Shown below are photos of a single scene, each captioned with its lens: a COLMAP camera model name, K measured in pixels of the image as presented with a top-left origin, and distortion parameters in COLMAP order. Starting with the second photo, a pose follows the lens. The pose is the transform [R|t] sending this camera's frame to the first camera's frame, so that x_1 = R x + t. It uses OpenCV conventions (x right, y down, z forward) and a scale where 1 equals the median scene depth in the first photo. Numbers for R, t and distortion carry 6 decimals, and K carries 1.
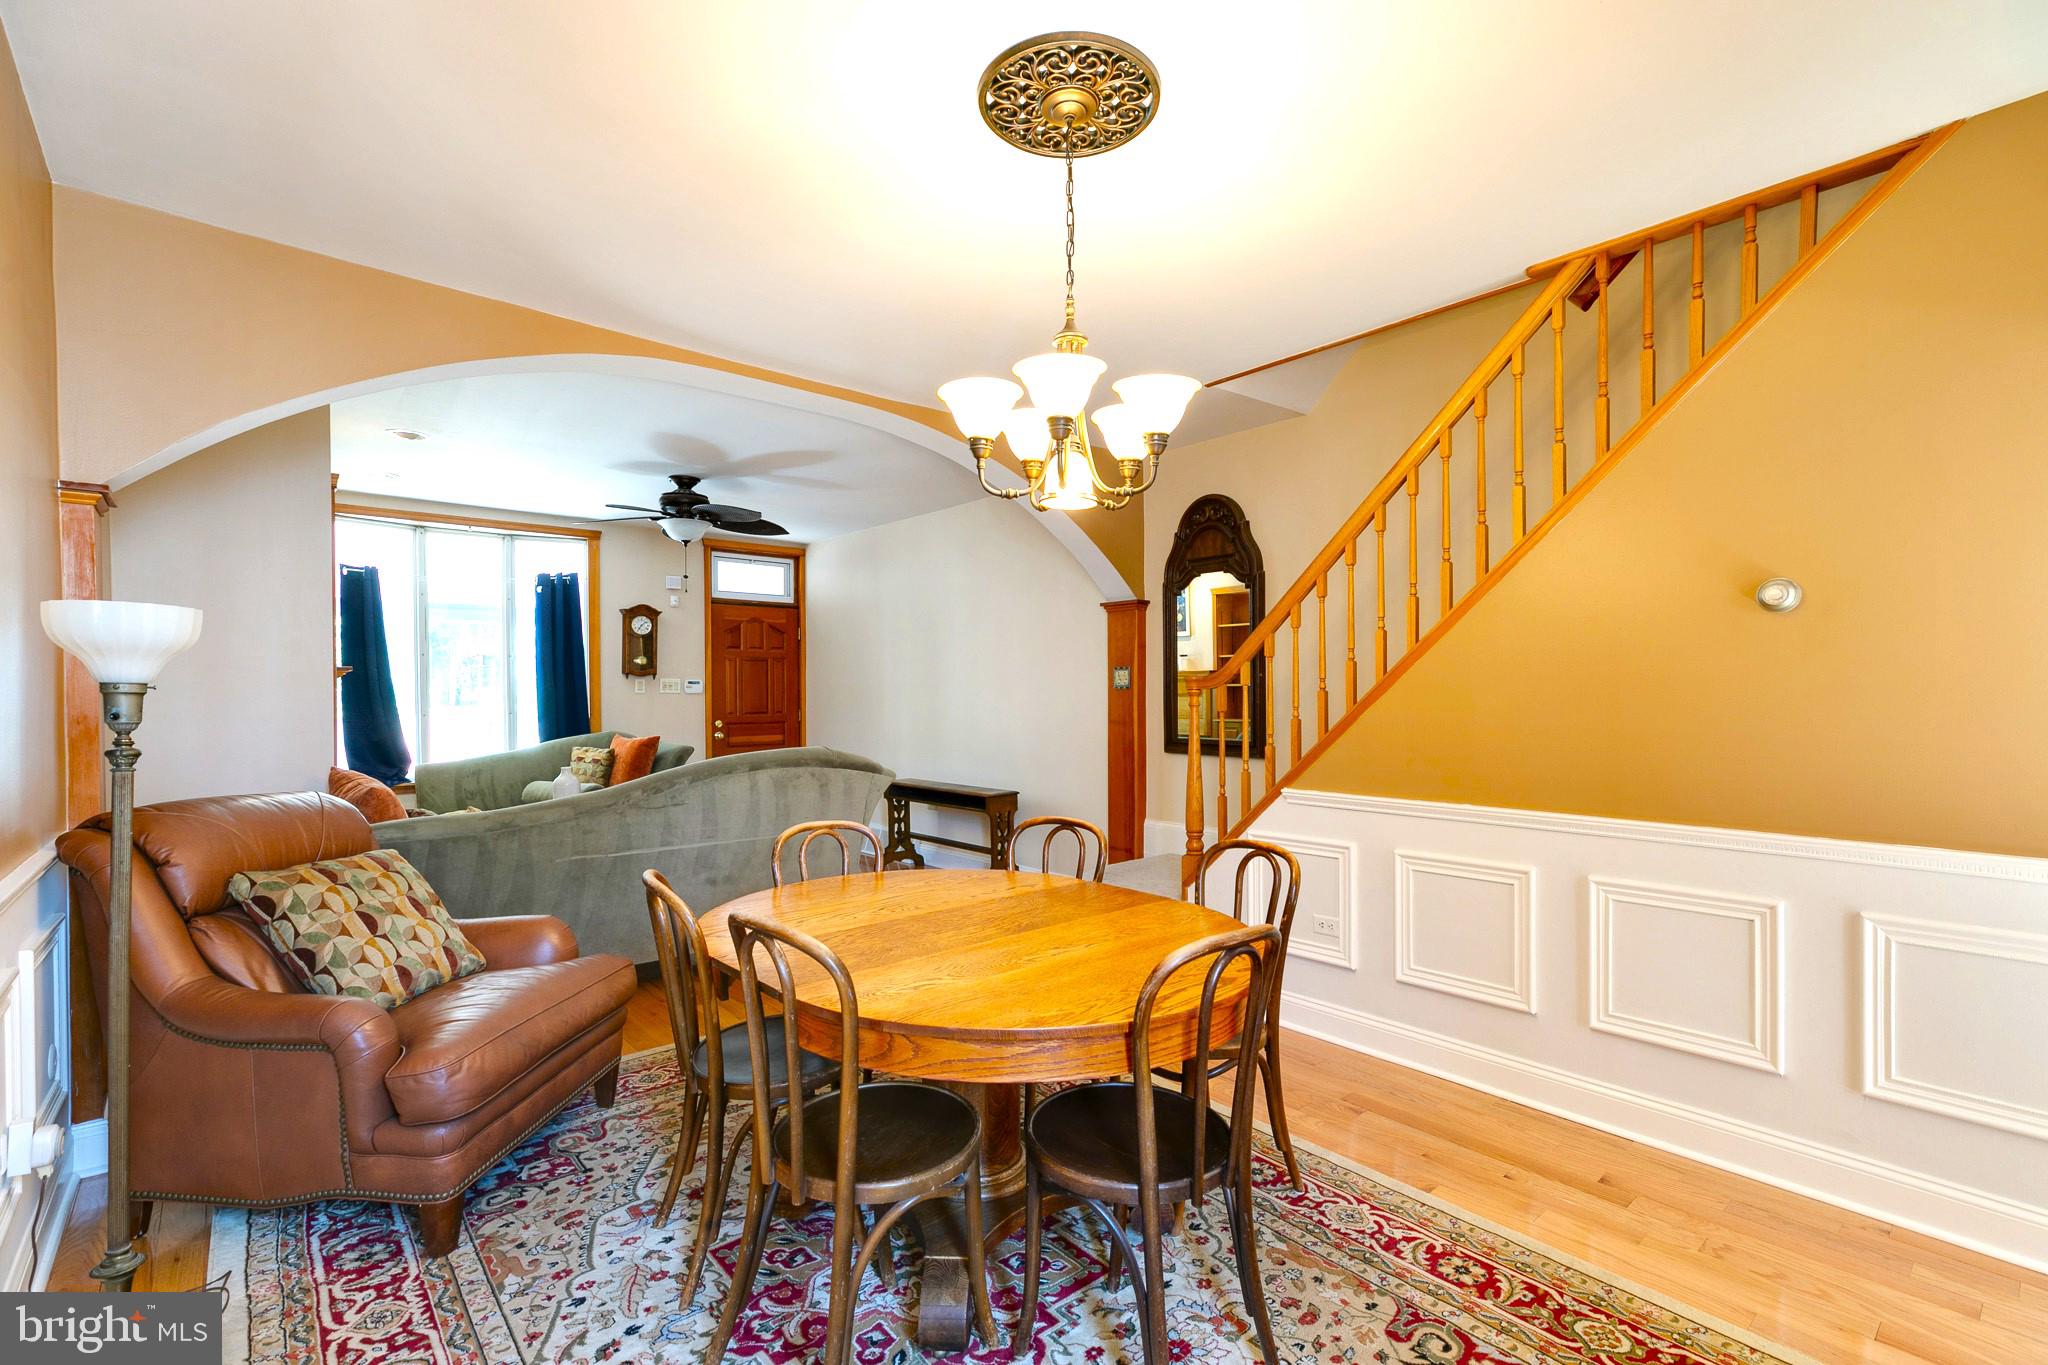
lens RADIAL K [[919.6, 0, 1013.7], [0, 919.6, 692.6], [0, 0, 1]] dist [0.006580, 0.000655]
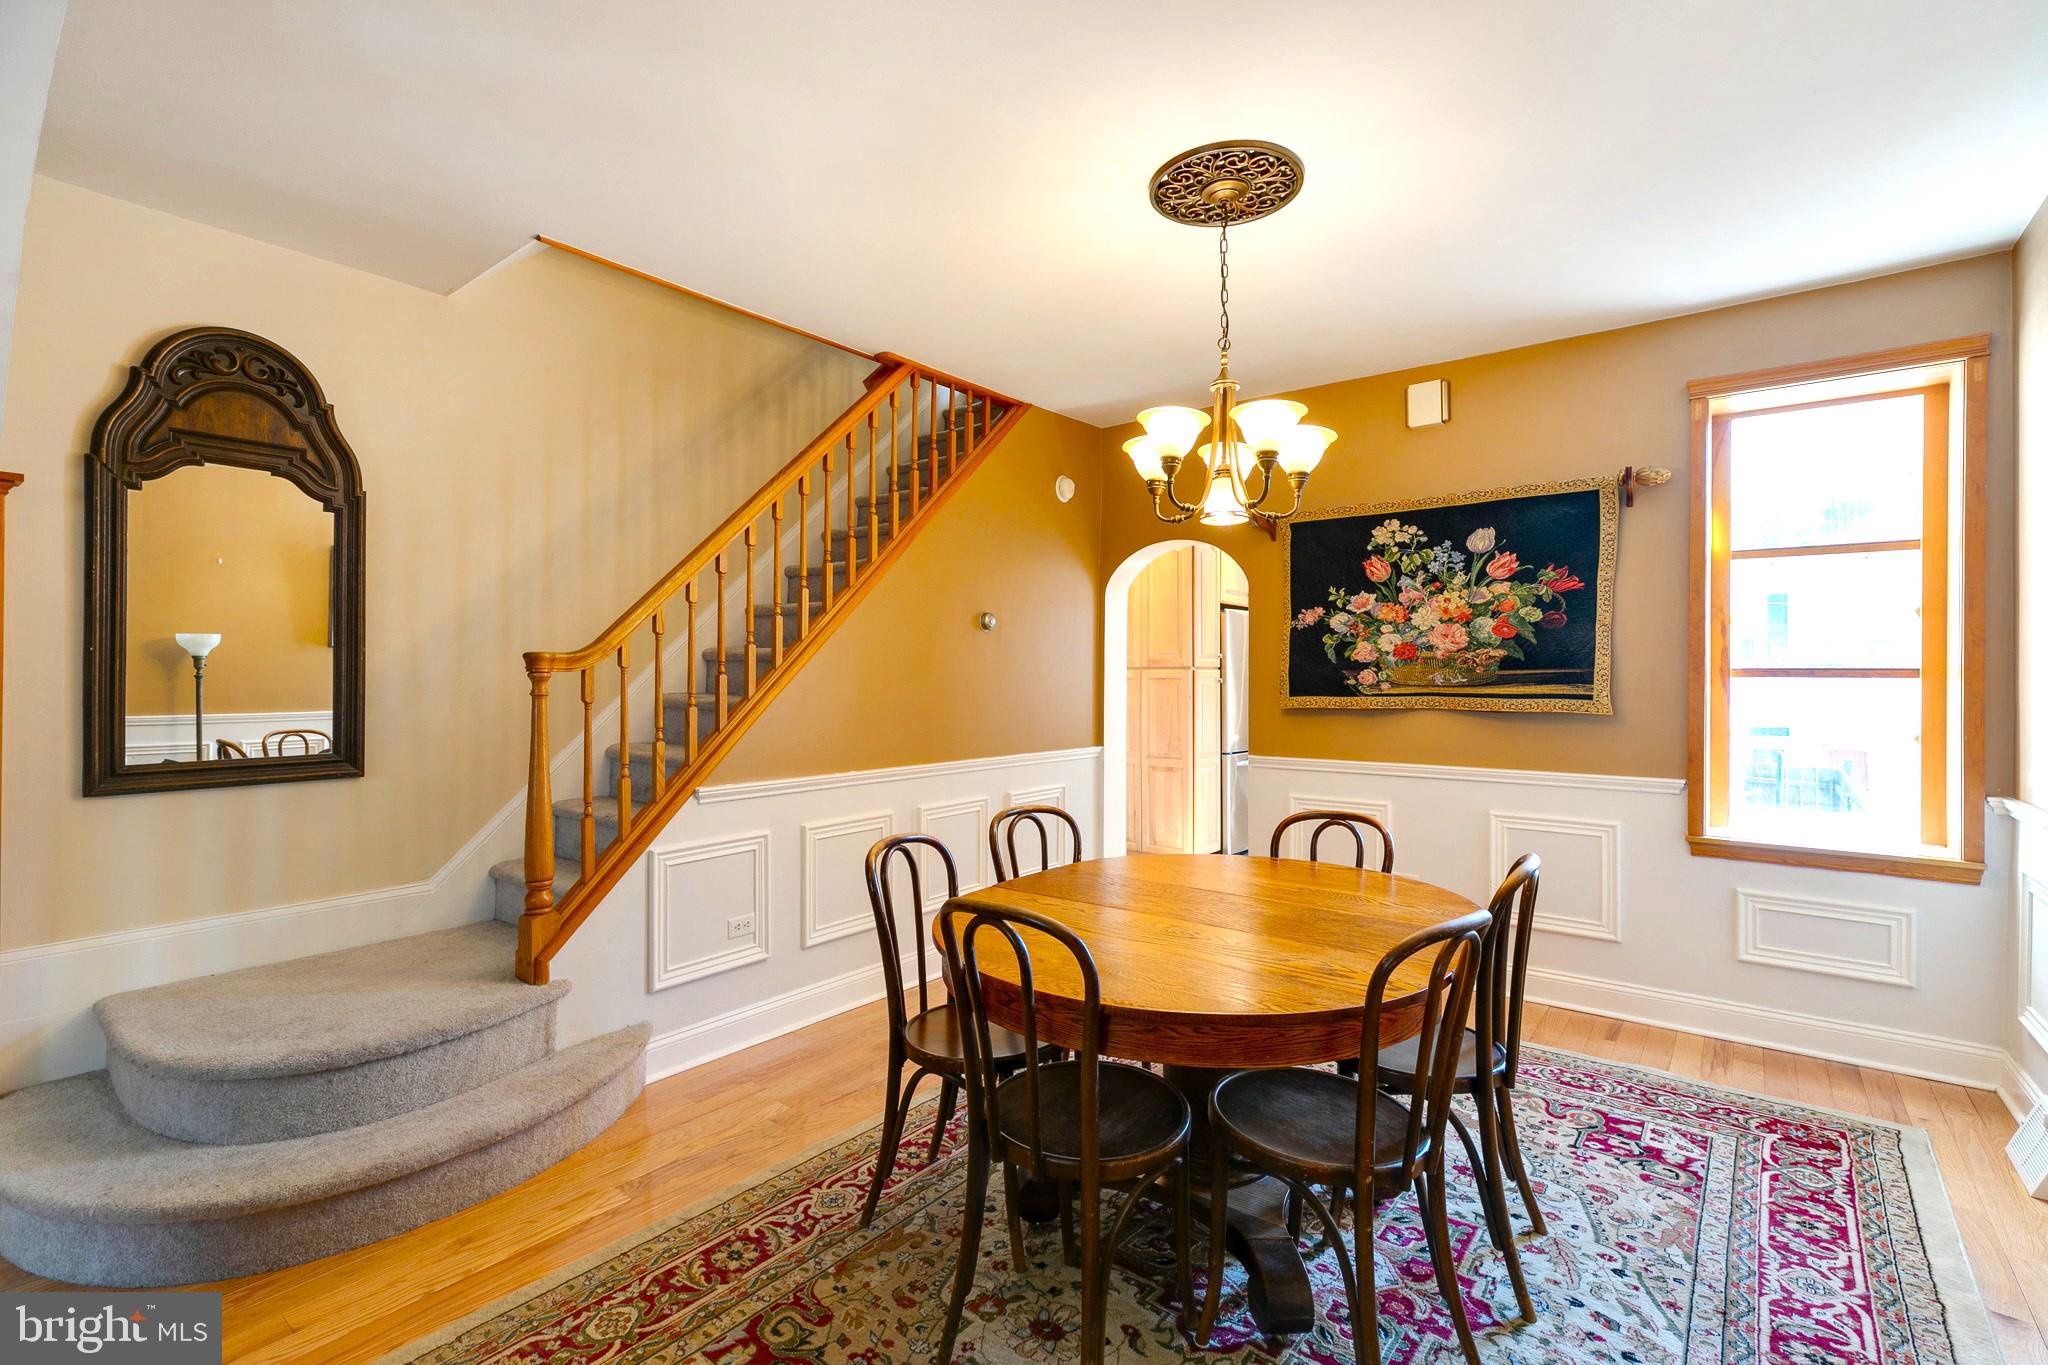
lens RADIAL K [[925.5, 0, 1042.6], [0, 925.5, 671.5], [0, 0, 1]] dist [0.010086, 0.000411]
pose [[-0.218684, 0.003157, 0.975791, -0.447622], [-0.001201, 0.999993, -0.003505, -0.001019], [-0.975795, -0.001938, -0.218678, 0.608685]]
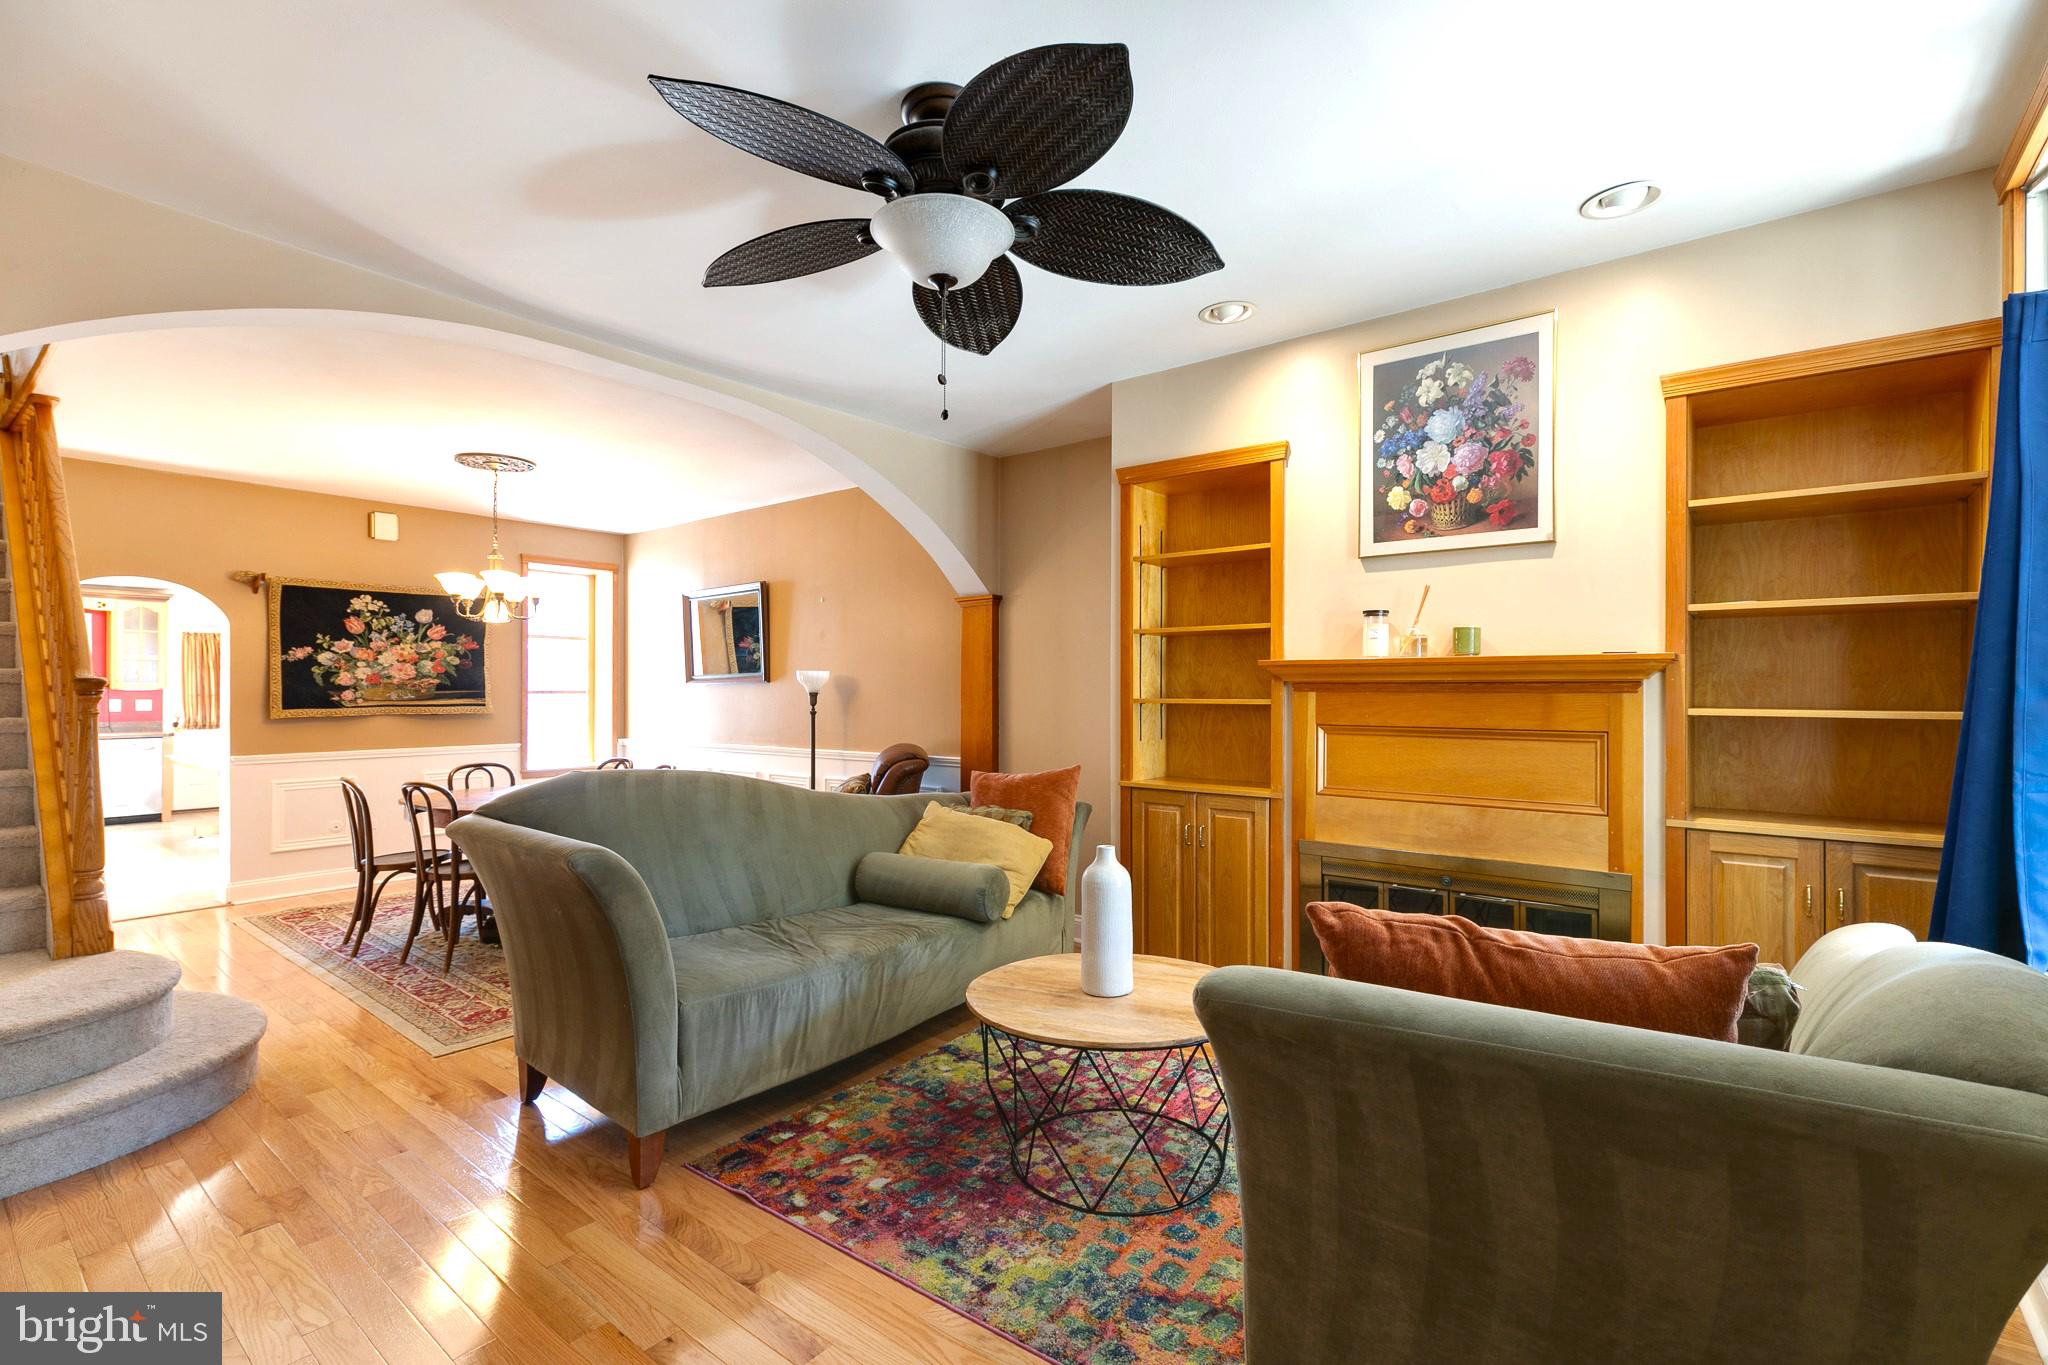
lens RADIAL K [[919.6, 0, 1013.7], [0, 919.6, 692.6], [0, 0, 1]] dist [0.006580, 0.000655]
pose [[-0.981726, 0.000127, -0.190297, -0.359602], [-0.000051, 1.000000, 0.000933, -0.003963], [0.190297, 0.000926, -0.981726, 1.527328]]
